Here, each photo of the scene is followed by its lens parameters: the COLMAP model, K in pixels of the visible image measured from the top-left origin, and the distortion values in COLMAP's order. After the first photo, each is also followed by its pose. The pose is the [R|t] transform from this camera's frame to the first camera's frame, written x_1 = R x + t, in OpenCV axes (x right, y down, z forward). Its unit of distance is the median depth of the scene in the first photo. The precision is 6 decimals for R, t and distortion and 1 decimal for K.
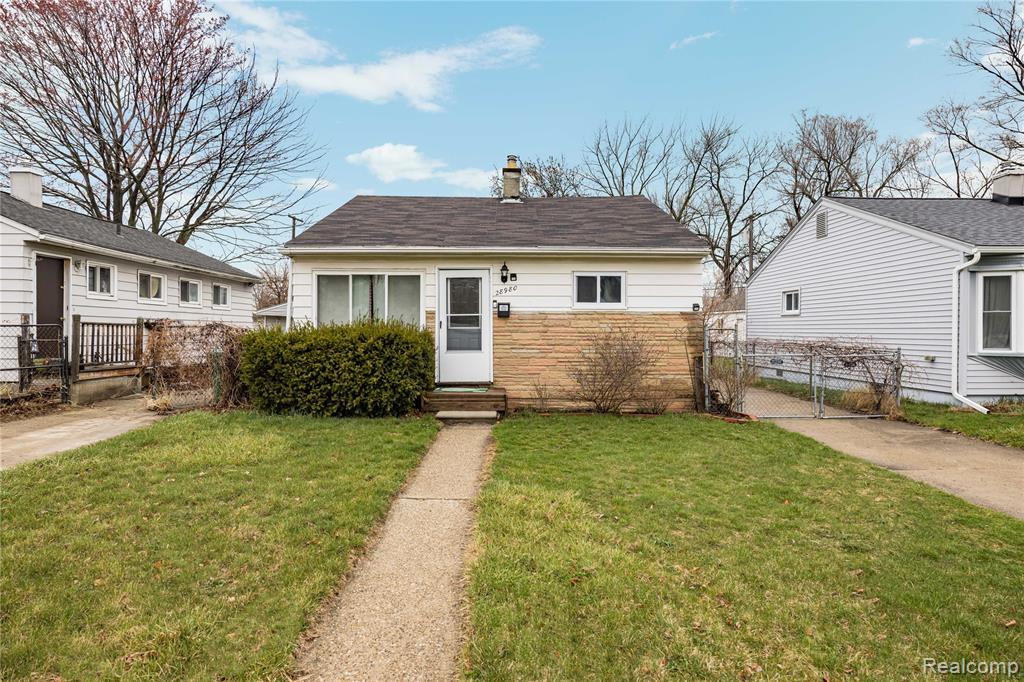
lens RADIAL K [[561.5, 0, 512.6], [0, 561.5, 331.8], [0, 0, 1]] dist [-0.000194, 0.001945]
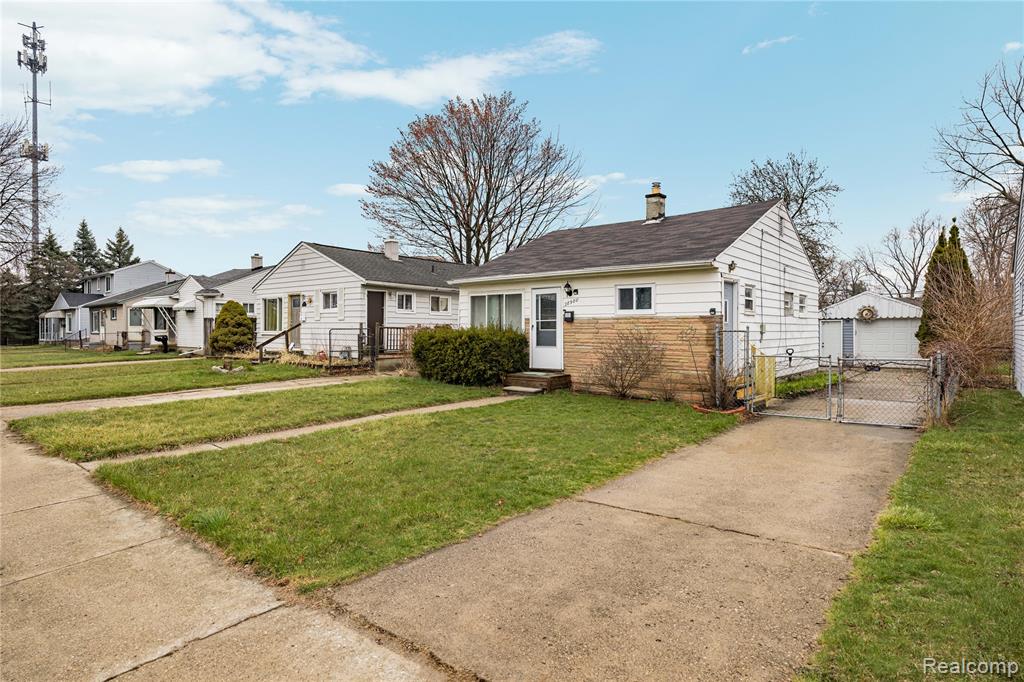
lens RADIAL K [[561.5, 0, 509.3], [0, 561.5, 320.7], [0, 0, 1]] dist [-0.000194, 0.001945]
pose [[0.756939, -0.011053, -0.653392, 0.752888], [-0.003607, 0.999771, -0.021091, 0.000031], [0.653476, 0.018321, 0.756726, -0.114793]]
